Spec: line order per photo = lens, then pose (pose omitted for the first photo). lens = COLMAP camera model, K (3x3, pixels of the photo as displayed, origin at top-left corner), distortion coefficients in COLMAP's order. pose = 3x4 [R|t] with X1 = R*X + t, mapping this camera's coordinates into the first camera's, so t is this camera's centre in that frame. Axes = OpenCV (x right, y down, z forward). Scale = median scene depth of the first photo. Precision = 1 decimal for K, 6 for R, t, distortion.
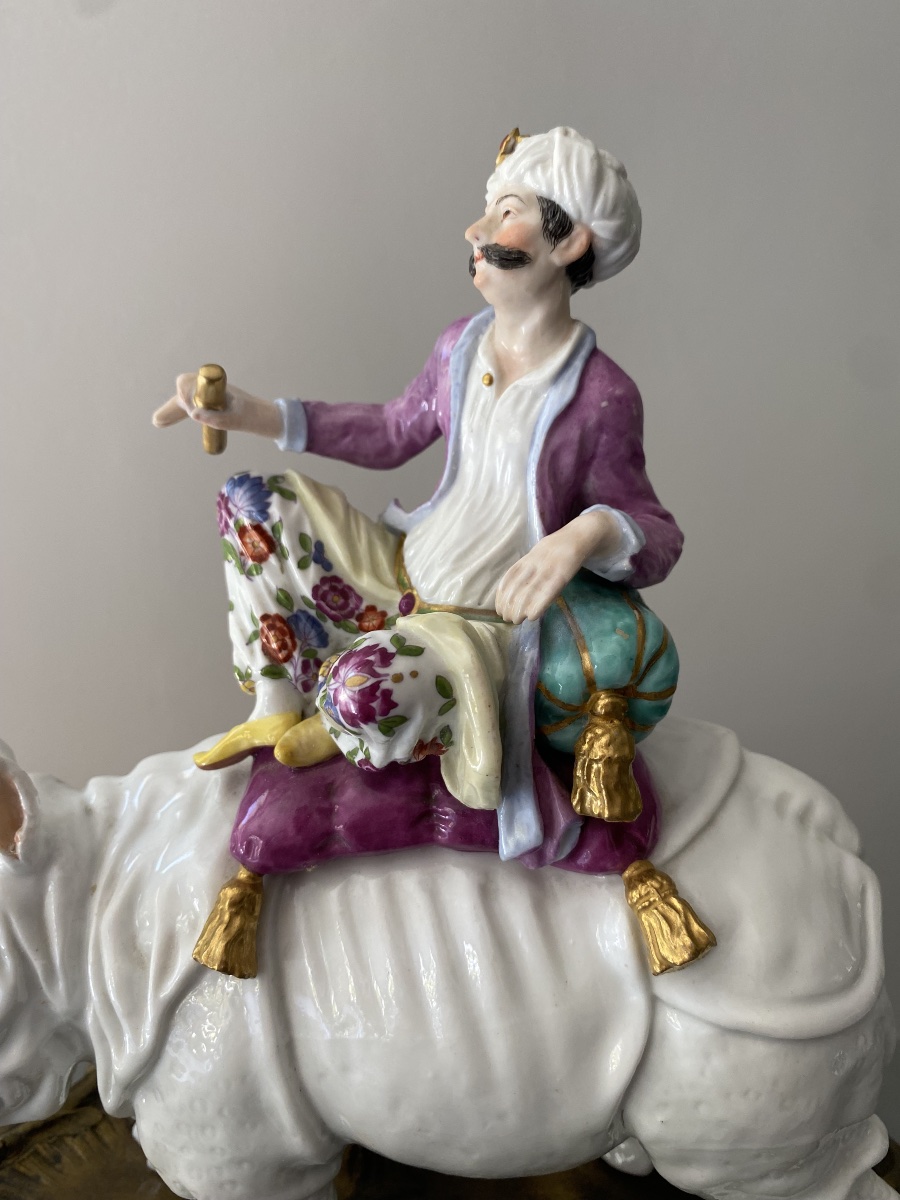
lens RADIAL K [[916.5, 0, 450.7], [0, 916.5, 597.3], [0, 0, 1]] dist [-0.002598, -0.018768]
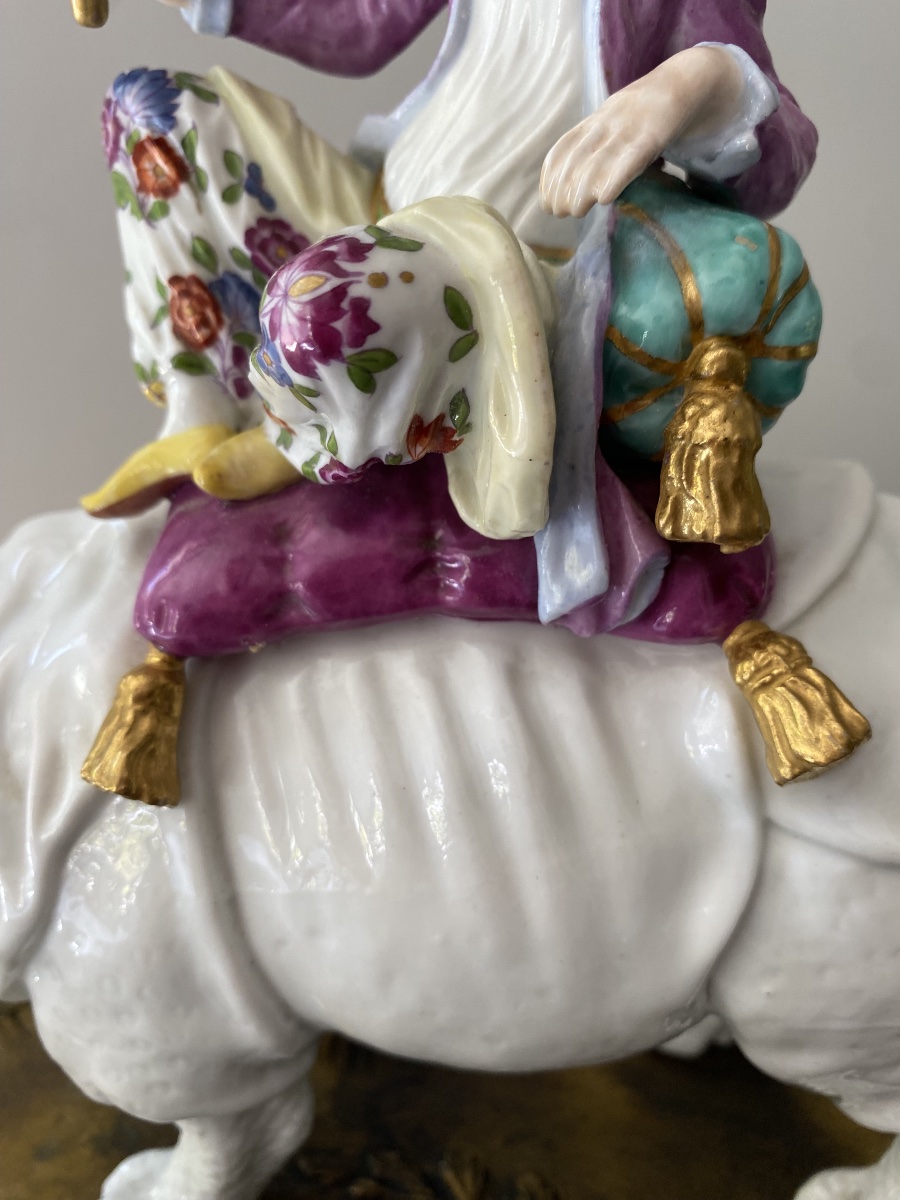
lens RADIAL K [[929.3, 0, 454.8], [0, 929.3, 598.3], [0, 0, 1]] dist [-0.007562, -0.019927]
pose [[0.999660, -0.011699, 0.023307, -0.021673], [0.008787, 0.992569, 0.121363, 0.178601], [-0.024554, -0.121117, 0.992334, 0.325983]]
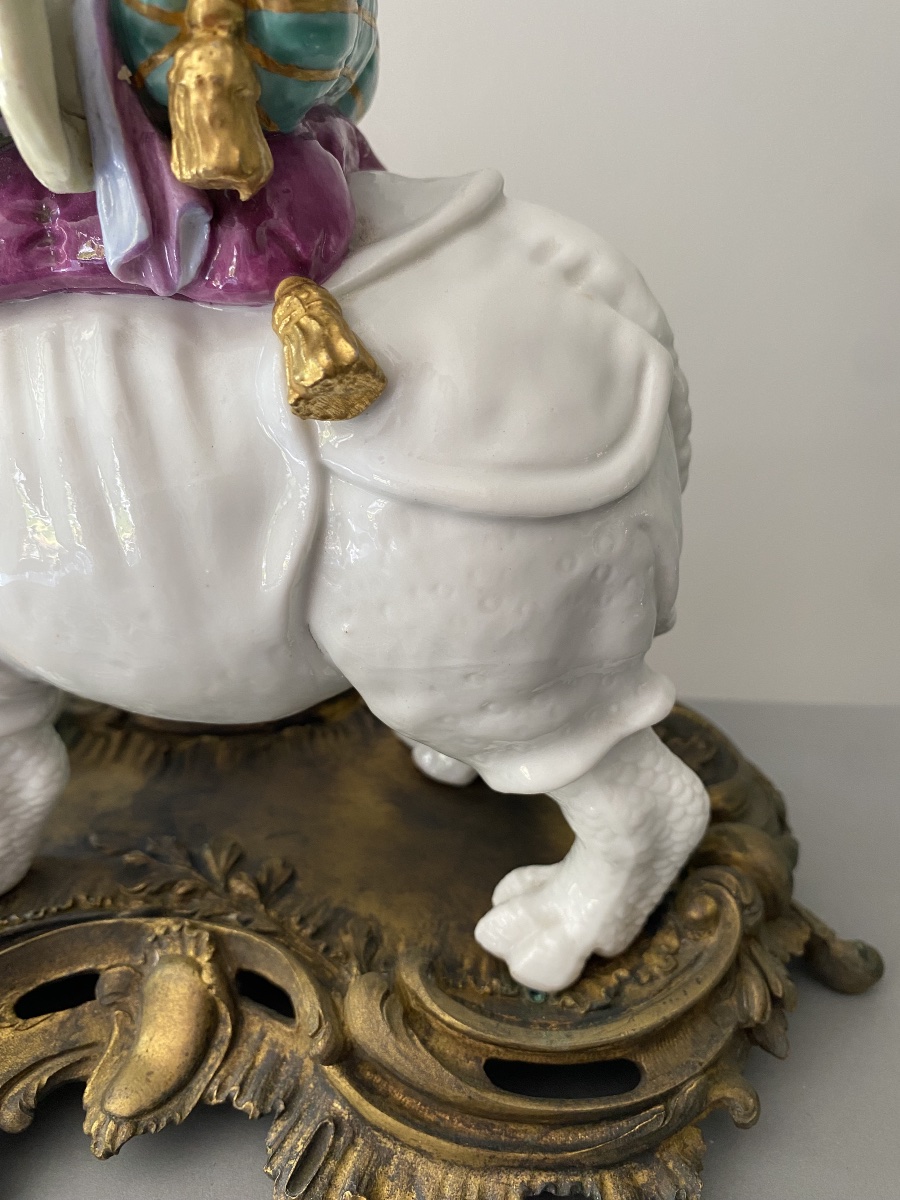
lens RADIAL K [[929.3, 0, 458.4], [0, 929.3, 594.5], [0, 0, 1]] dist [-0.007562, -0.019927]
pose [[0.997925, 0.027282, -0.058315, 0.365714], [-0.013242, 0.973387, 0.228786, 0.344162], [0.063004, -0.227539, 0.971729, 0.214818]]
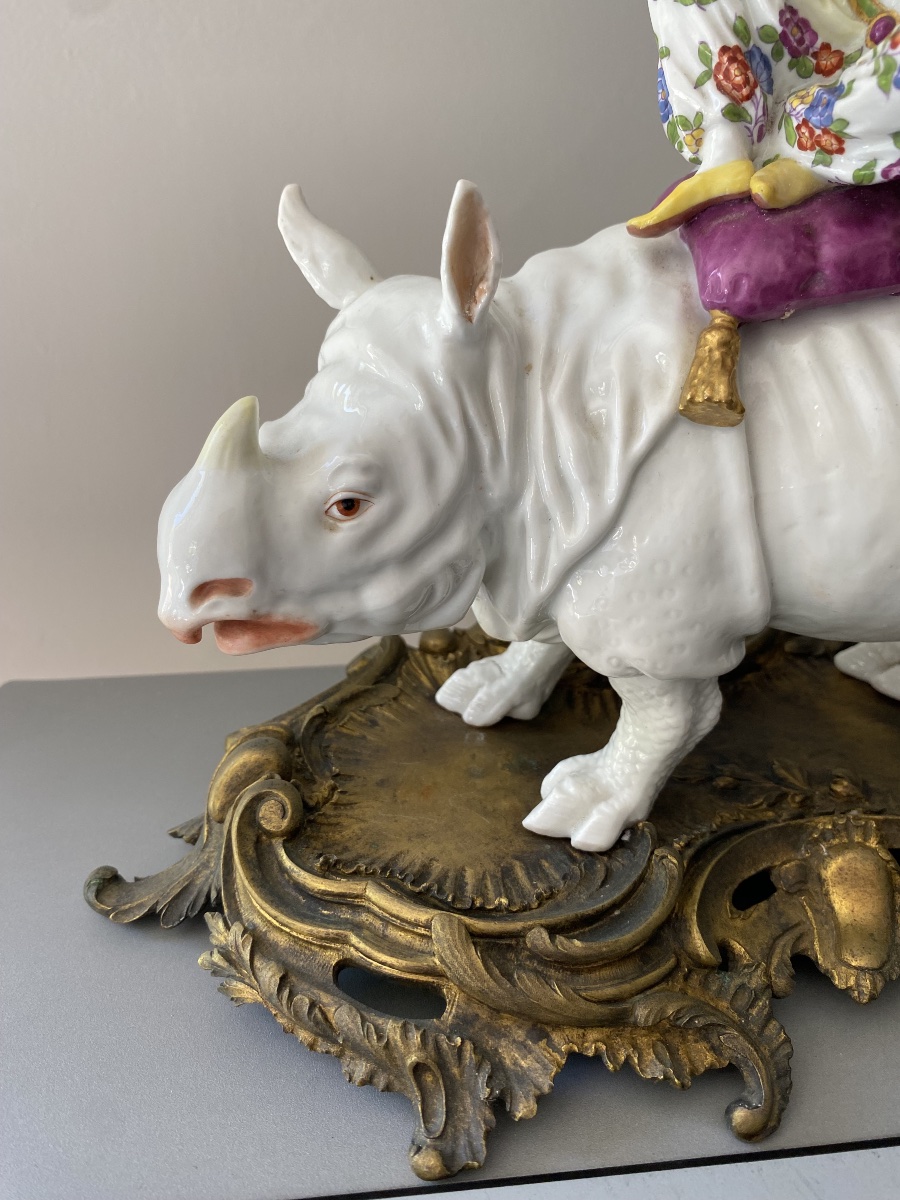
lens RADIAL K [[916.5, 0, 446.1], [0, 916.5, 591.0], [0, 0, 1]] dist [-0.002598, -0.018768]
pose [[0.995997, -0.046894, 0.076103, -0.605751], [0.030193, 0.977796, 0.207370, 0.373056], [-0.084138, -0.204242, 0.975298, 0.023787]]
